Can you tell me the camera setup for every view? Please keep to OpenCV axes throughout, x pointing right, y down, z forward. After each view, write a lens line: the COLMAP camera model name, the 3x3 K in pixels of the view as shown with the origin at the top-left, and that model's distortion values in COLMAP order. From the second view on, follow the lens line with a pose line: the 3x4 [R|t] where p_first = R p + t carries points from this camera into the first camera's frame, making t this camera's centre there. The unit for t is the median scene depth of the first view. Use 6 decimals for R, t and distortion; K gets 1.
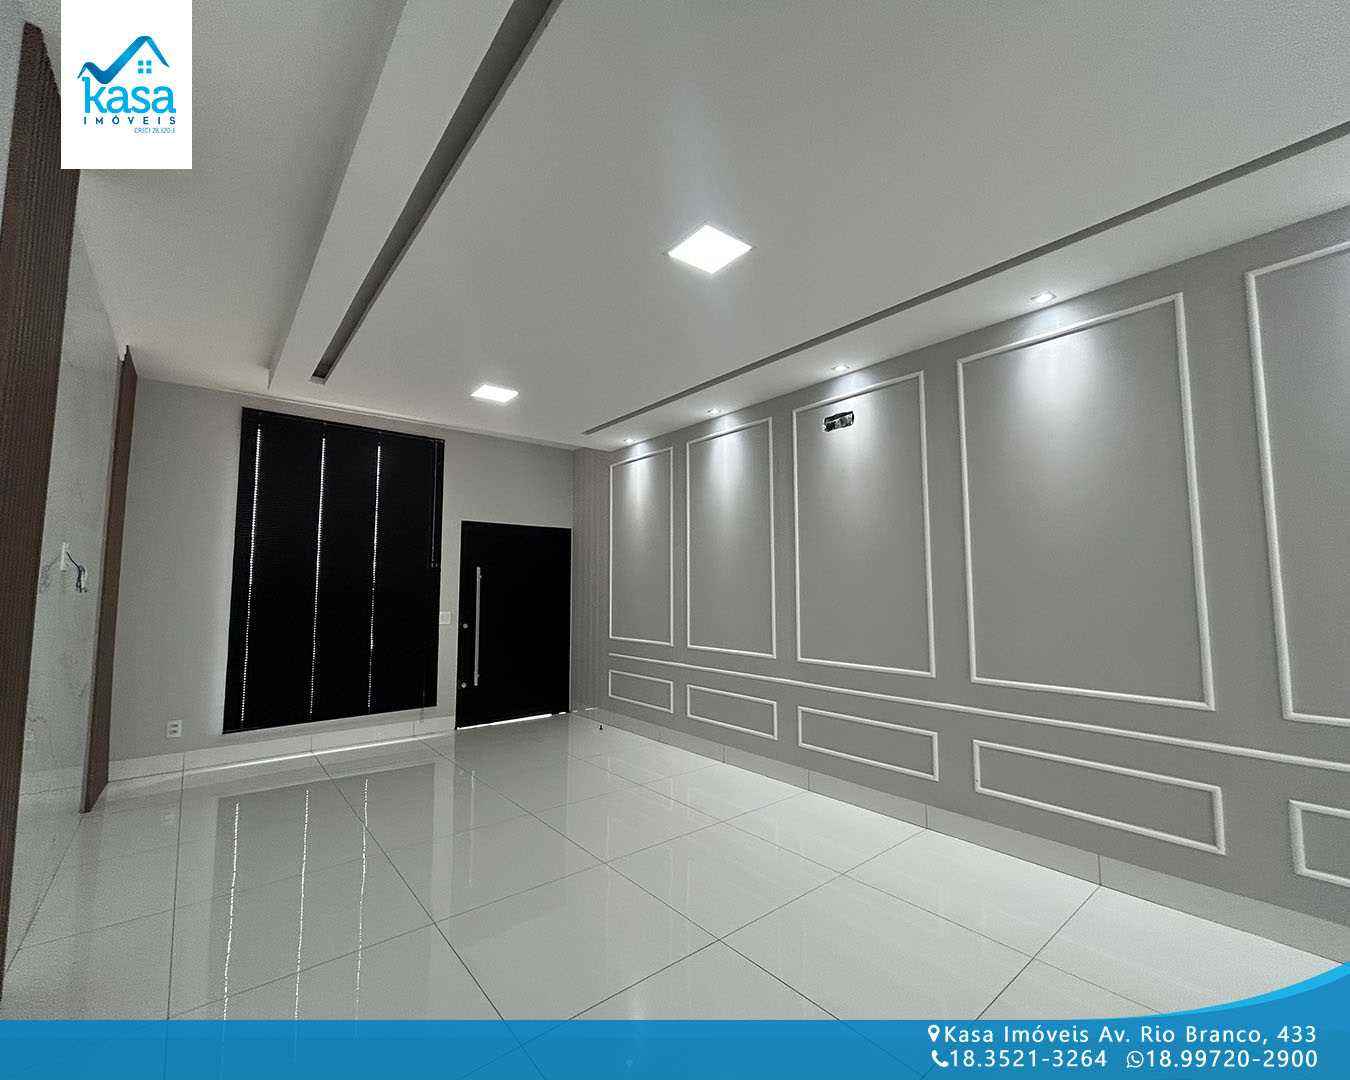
lens RADIAL K [[587.3, 0, 681.5], [0, 587.3, 542.9], [0, 0, 1]] dist [-0.003298, 0.002414]
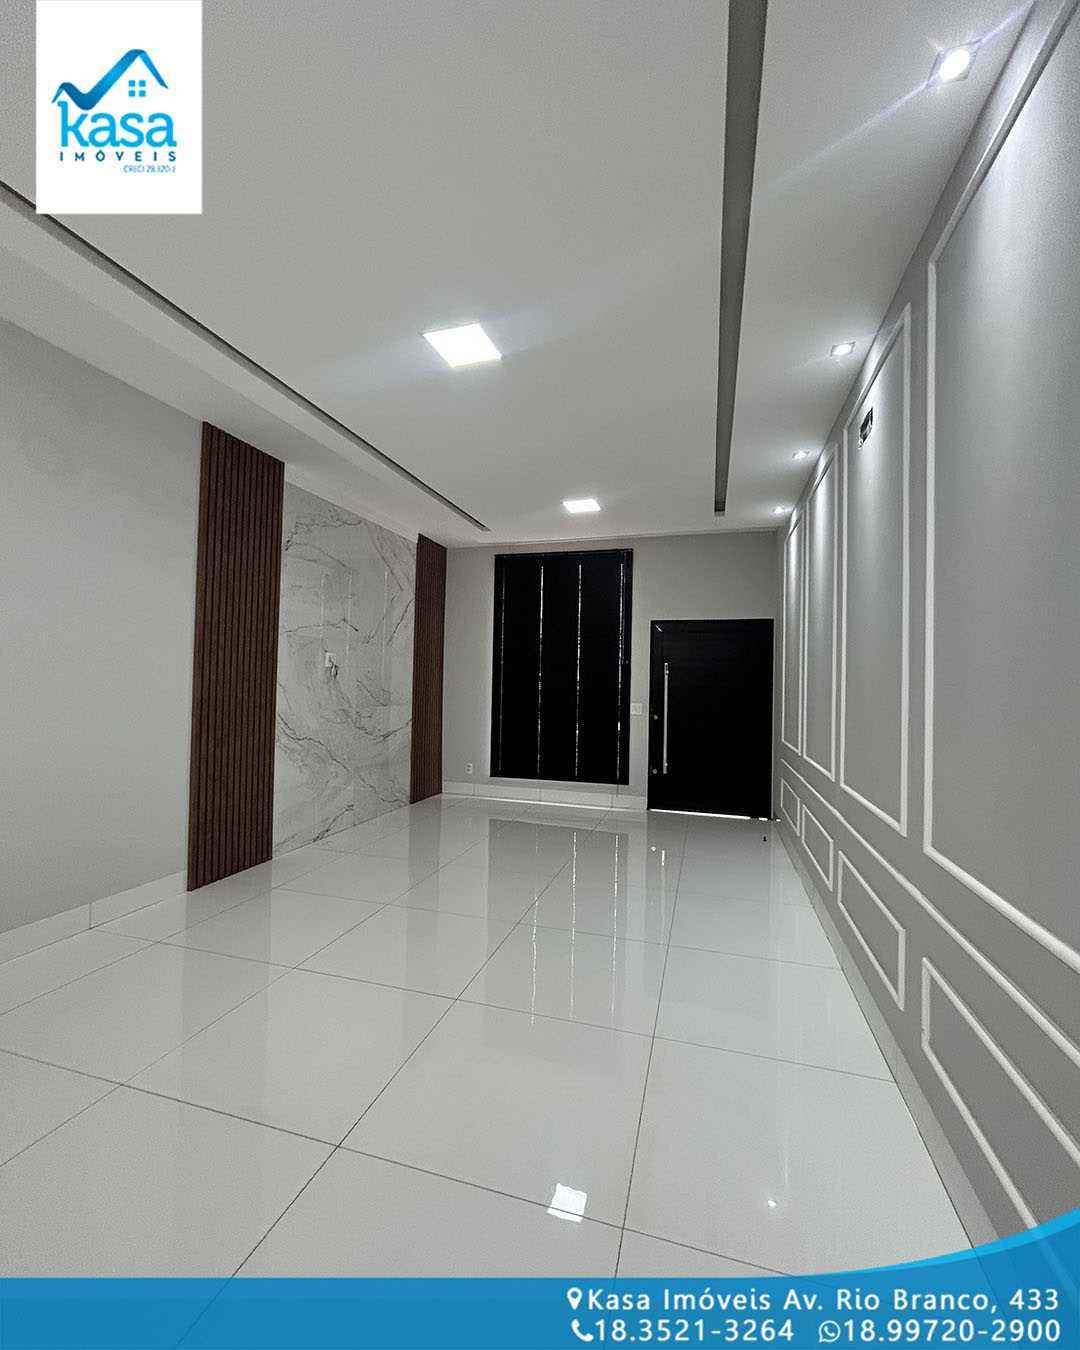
lens RADIAL K [[587.3, 0, 532.8], [0, 587.3, 672.7], [0, 0, 1]] dist [-0.003298, 0.002414]
pose [[0.542533, -0.002909, -0.840029, 0.723076], [0.048873, 0.998409, 0.028106, 0.030788], [0.838611, -0.056303, 0.541813, 0.393687]]
